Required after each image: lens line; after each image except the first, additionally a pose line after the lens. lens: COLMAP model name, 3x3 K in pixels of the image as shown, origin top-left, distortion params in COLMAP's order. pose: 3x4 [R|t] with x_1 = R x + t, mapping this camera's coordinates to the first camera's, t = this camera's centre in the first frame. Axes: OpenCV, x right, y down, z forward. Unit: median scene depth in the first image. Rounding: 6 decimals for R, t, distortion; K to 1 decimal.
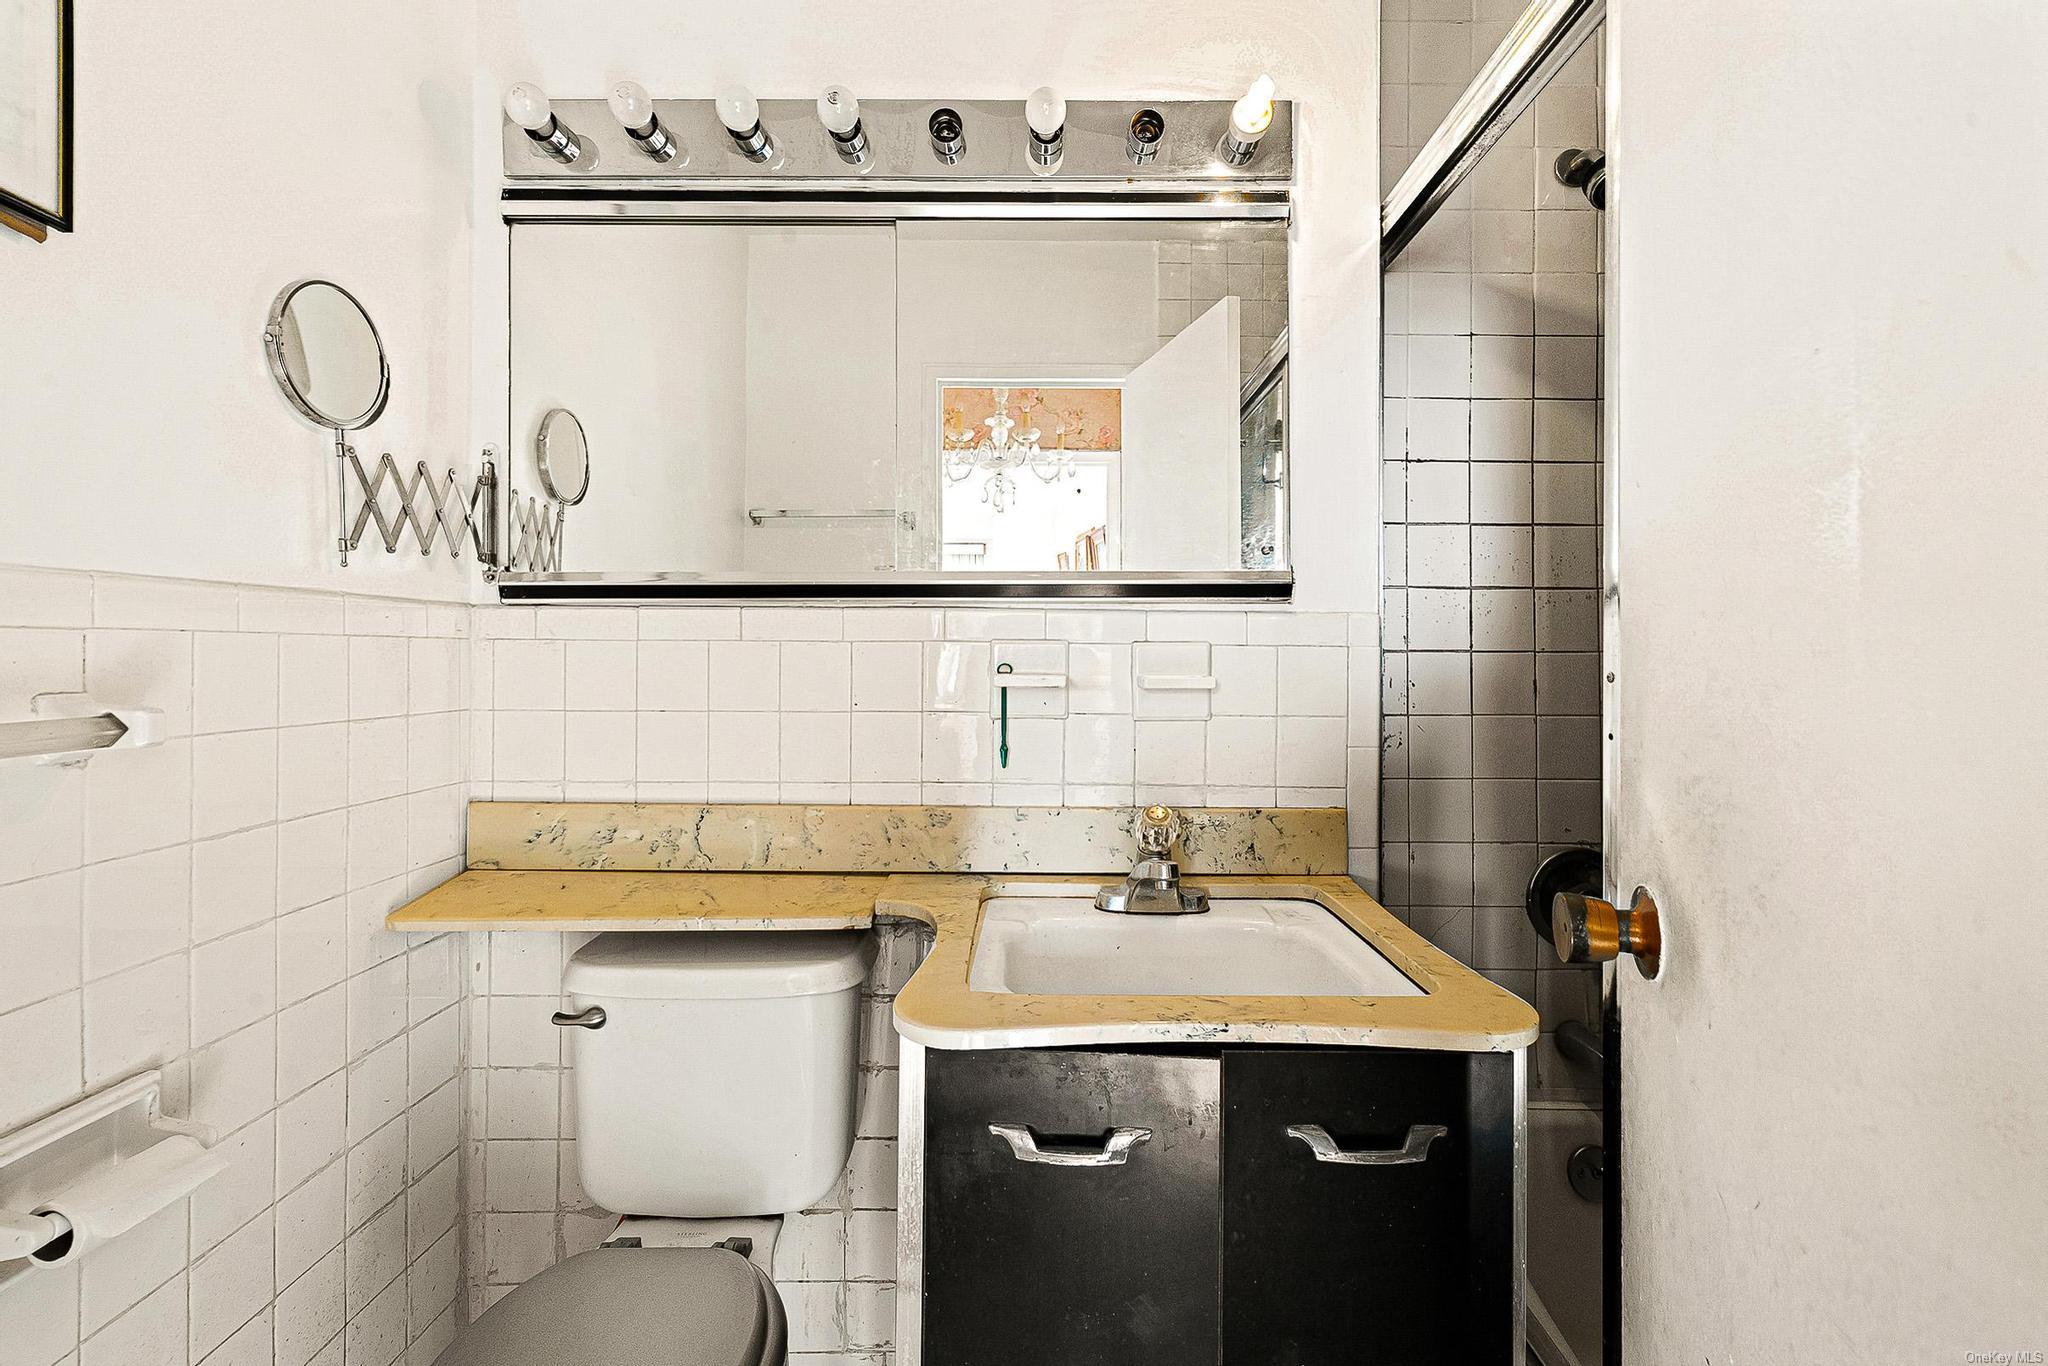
lens RADIAL K [[899.7, 0, 1033.3], [0, 899.7, 665.1], [0, 0, 1]] dist [0.014097, -0.000343]
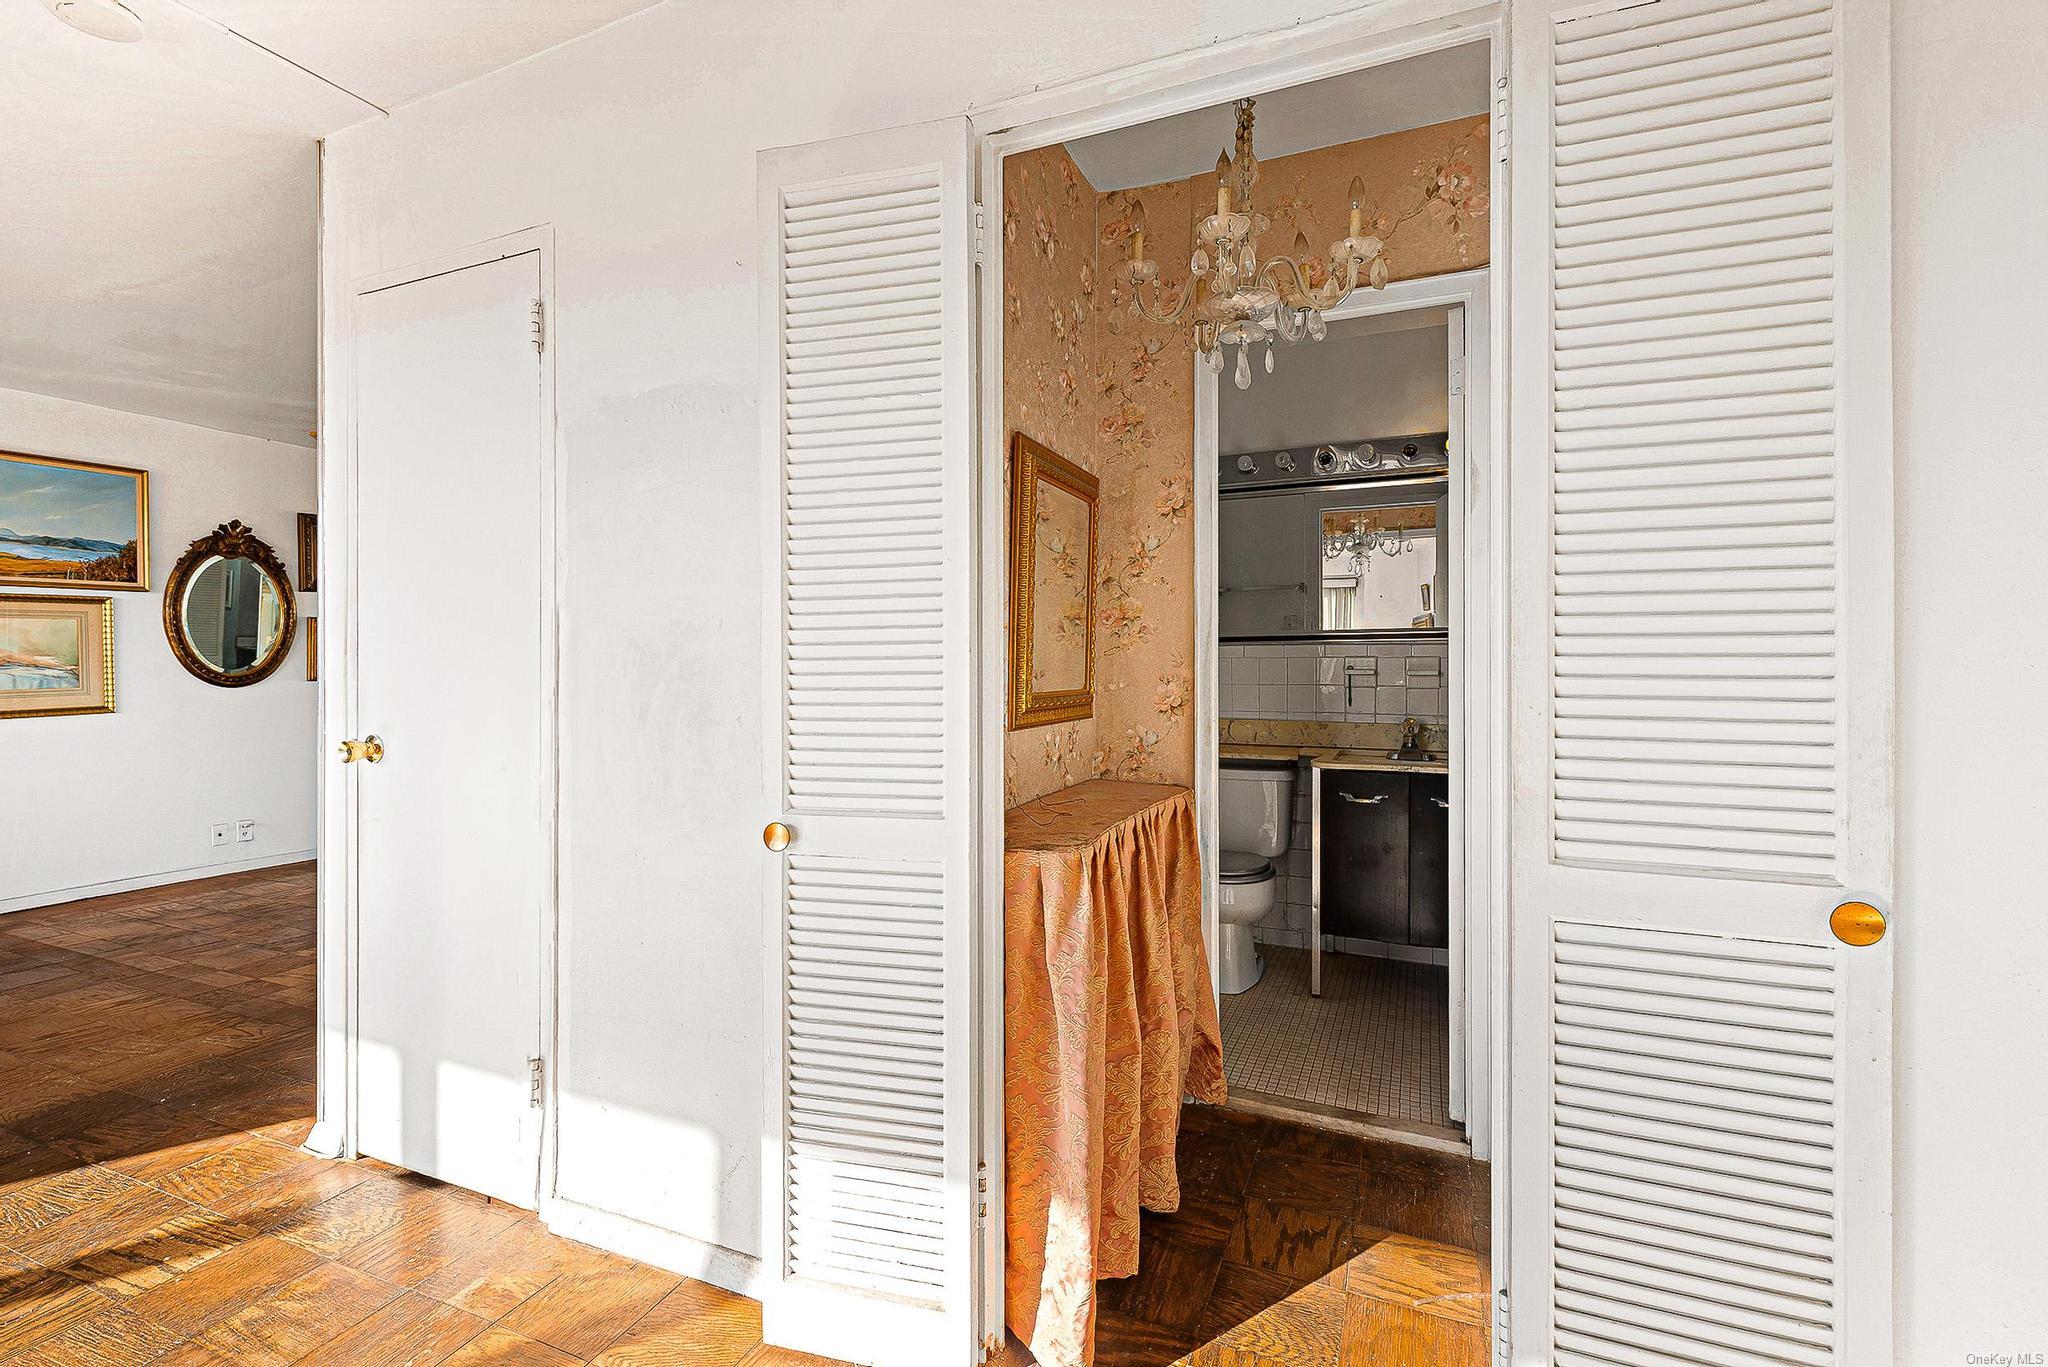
lens RADIAL K [[899.7, 0, 1033.3], [0, 899.7, 665.6], [0, 0, 1]] dist [0.014097, -0.000343]
pose [[0.918591, -0.005462, -0.395172, 0.151570], [-0.003200, 0.999769, -0.021256, 0.054134], [0.395196, 0.020790, 0.918361, -1.682731]]
